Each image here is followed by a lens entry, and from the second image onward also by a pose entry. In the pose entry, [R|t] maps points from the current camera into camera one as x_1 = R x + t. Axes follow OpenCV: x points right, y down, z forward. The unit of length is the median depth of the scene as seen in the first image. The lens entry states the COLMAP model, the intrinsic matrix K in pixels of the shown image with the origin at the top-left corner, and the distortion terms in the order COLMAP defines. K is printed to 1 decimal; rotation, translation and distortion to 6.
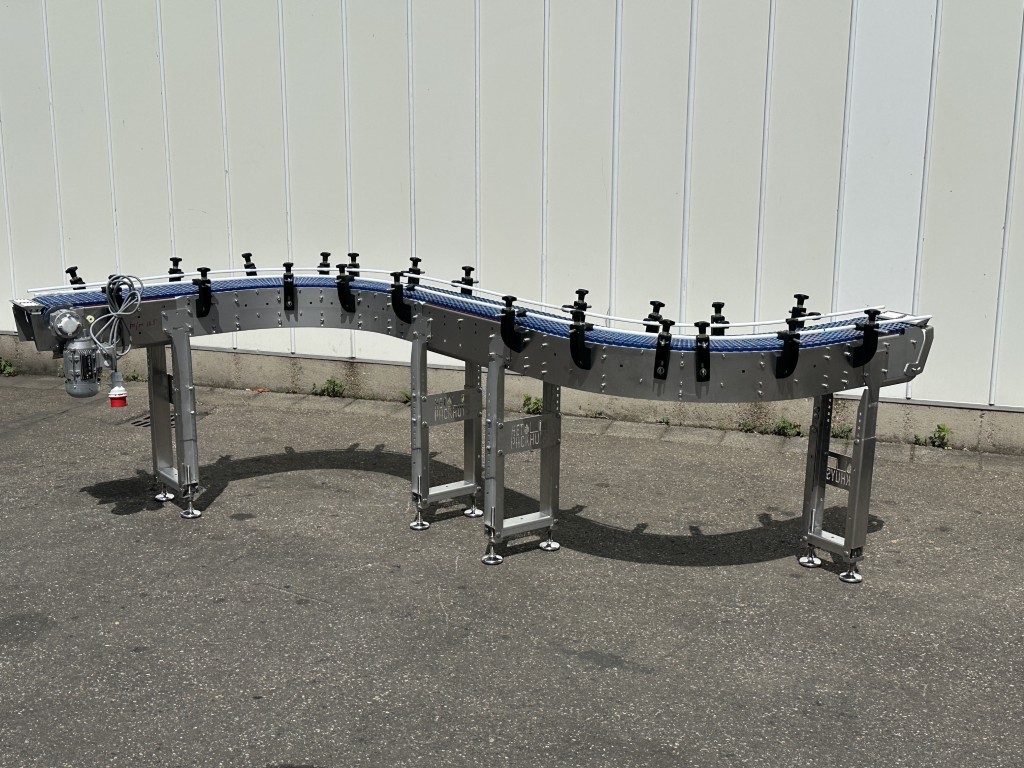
lens RADIAL K [[1280.7, 0, 504.5], [0, 1280.7, 392.7], [0, 0, 1]] dist [0.142936, -0.073560]
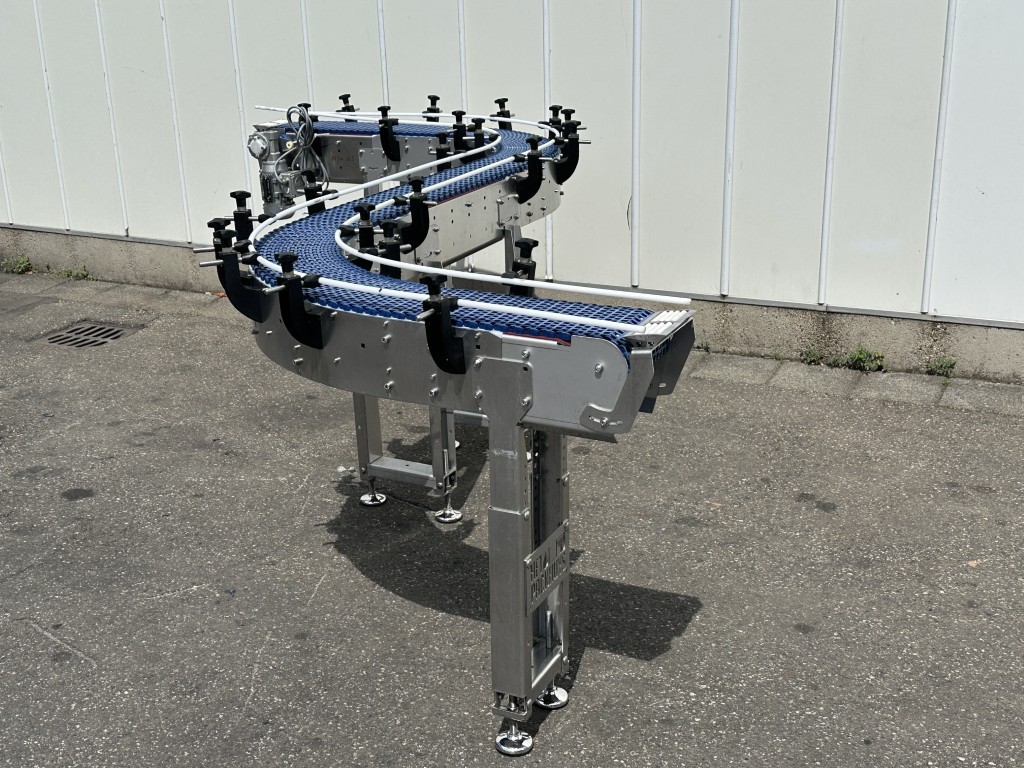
lens RADIAL K [[1280.7, 0, 504.5], [0, 1280.7, 392.7], [0, 0, 1]] dist [0.142936, -0.073560]
pose [[0.444130, 0.278472, -0.851588, 0.651010], [-0.176389, 0.959047, 0.221620, -0.118932], [0.878428, 0.051782, 0.475061, 0.635829]]
